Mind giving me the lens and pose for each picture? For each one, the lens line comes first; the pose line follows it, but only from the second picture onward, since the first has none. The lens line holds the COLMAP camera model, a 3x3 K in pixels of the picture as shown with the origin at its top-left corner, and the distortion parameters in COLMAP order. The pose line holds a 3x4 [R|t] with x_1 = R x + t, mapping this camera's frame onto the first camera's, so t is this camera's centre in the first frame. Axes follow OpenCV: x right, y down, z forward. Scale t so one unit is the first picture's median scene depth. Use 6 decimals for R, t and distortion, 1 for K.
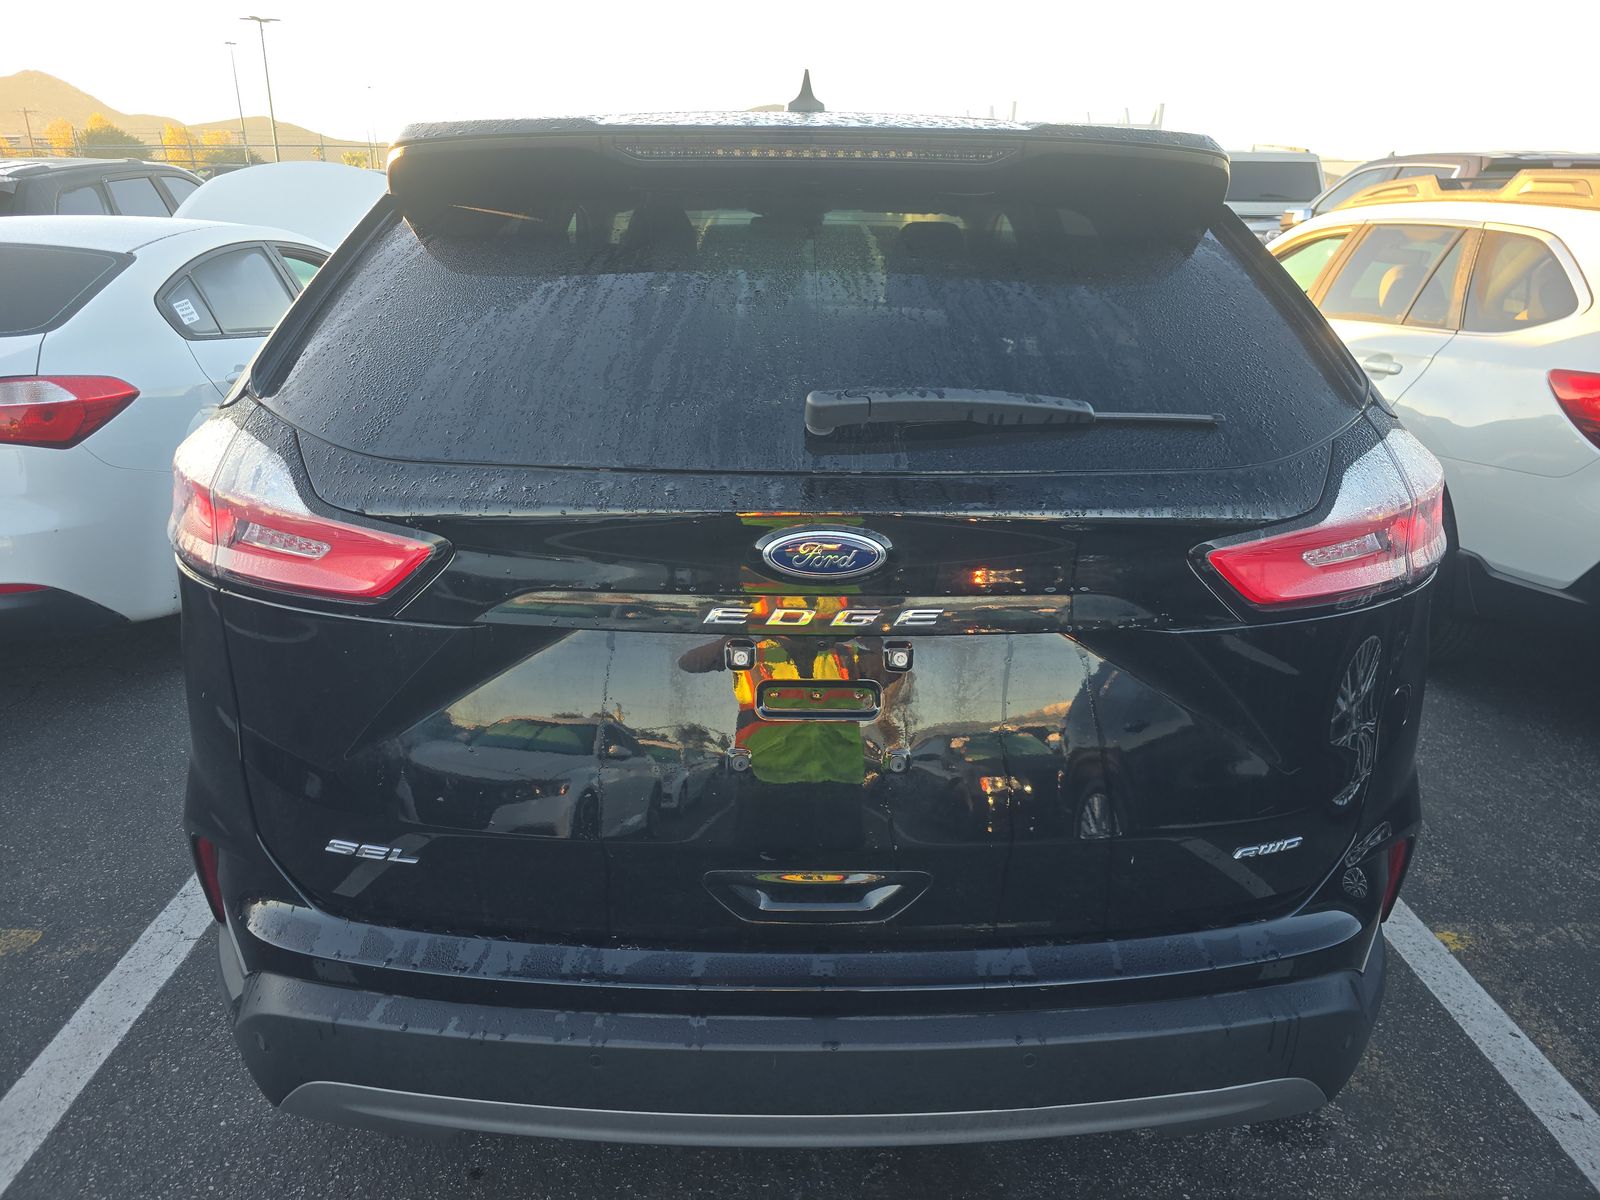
lens RADIAL K [[1078.5, 0, 800.0], [0, 1078.5, 600.0], [0, 0, 1]] dist [0.039371, -0.030687]
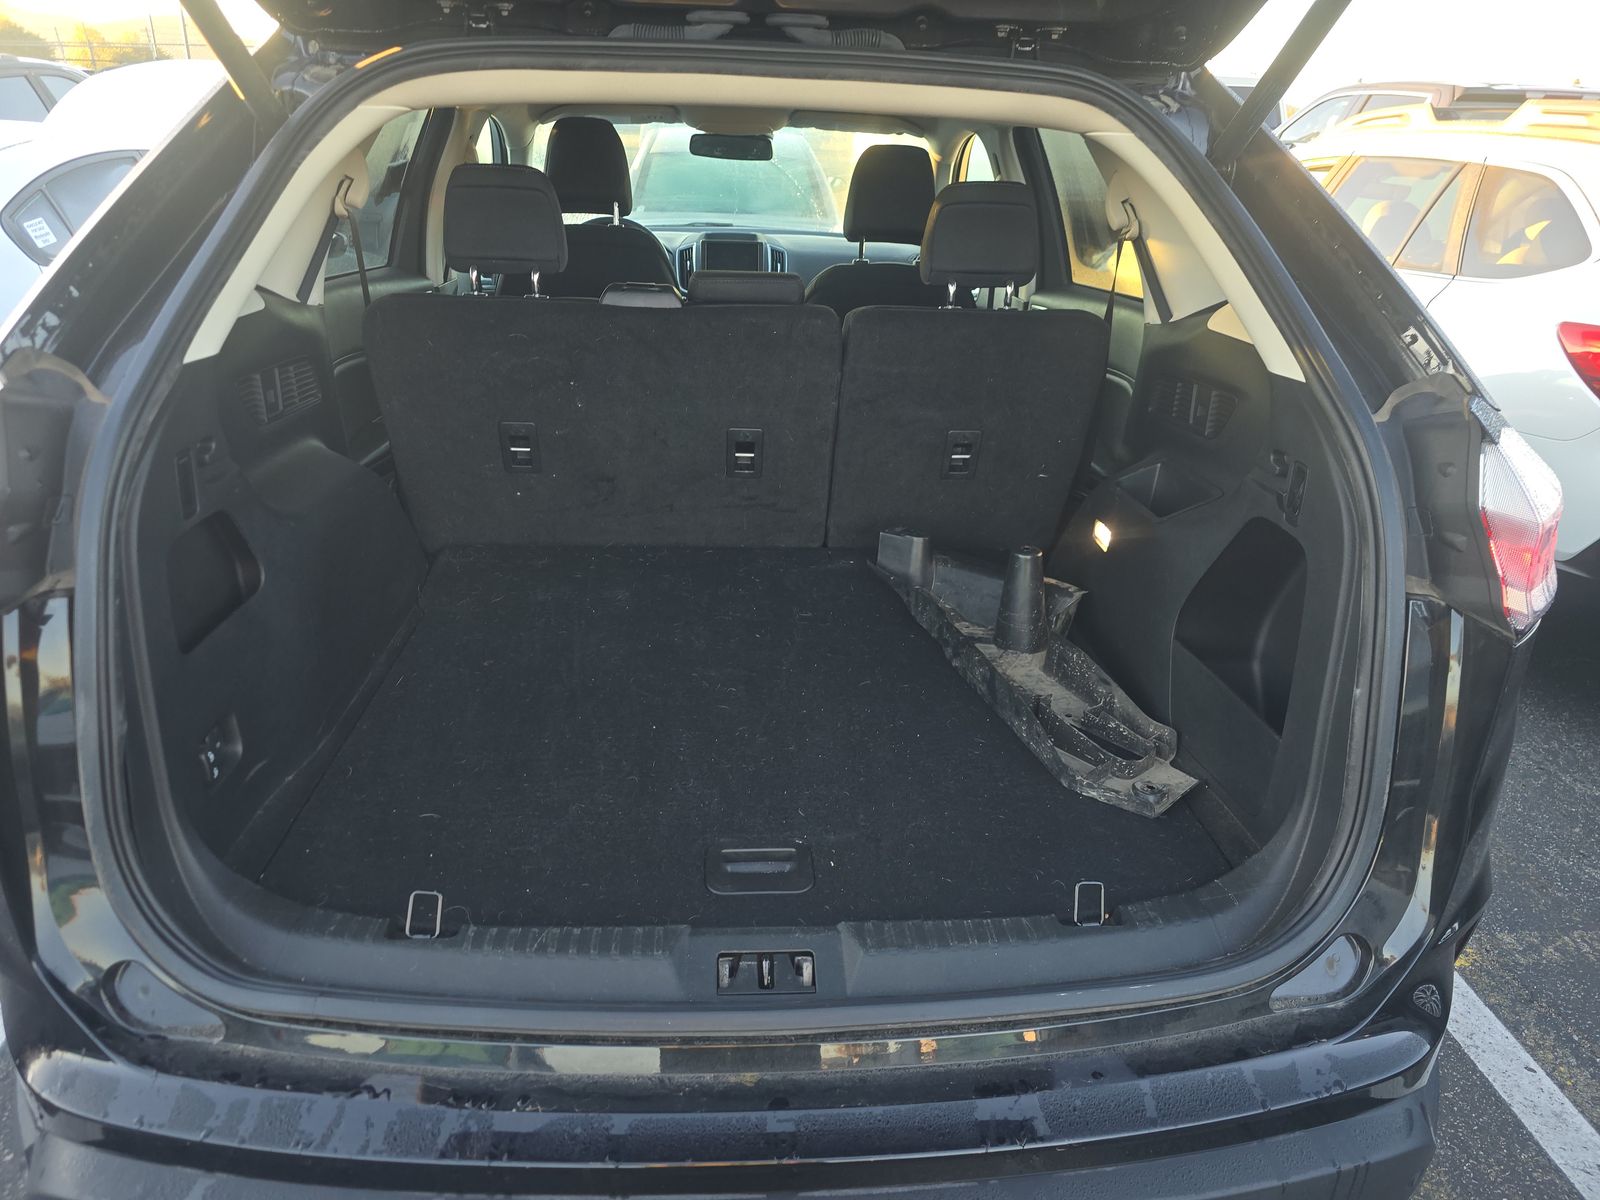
lens RADIAL K [[1078.5, 0, 800.0], [0, 1078.5, 600.0], [0, 0, 1]] dist [0.039371, -0.030687]
pose [[0.998763, -0.000873, 0.049723, -0.001882], [-0.002350, 0.997900, 0.064725, -0.052365], [-0.049675, -0.064762, 0.996664, 0.145108]]
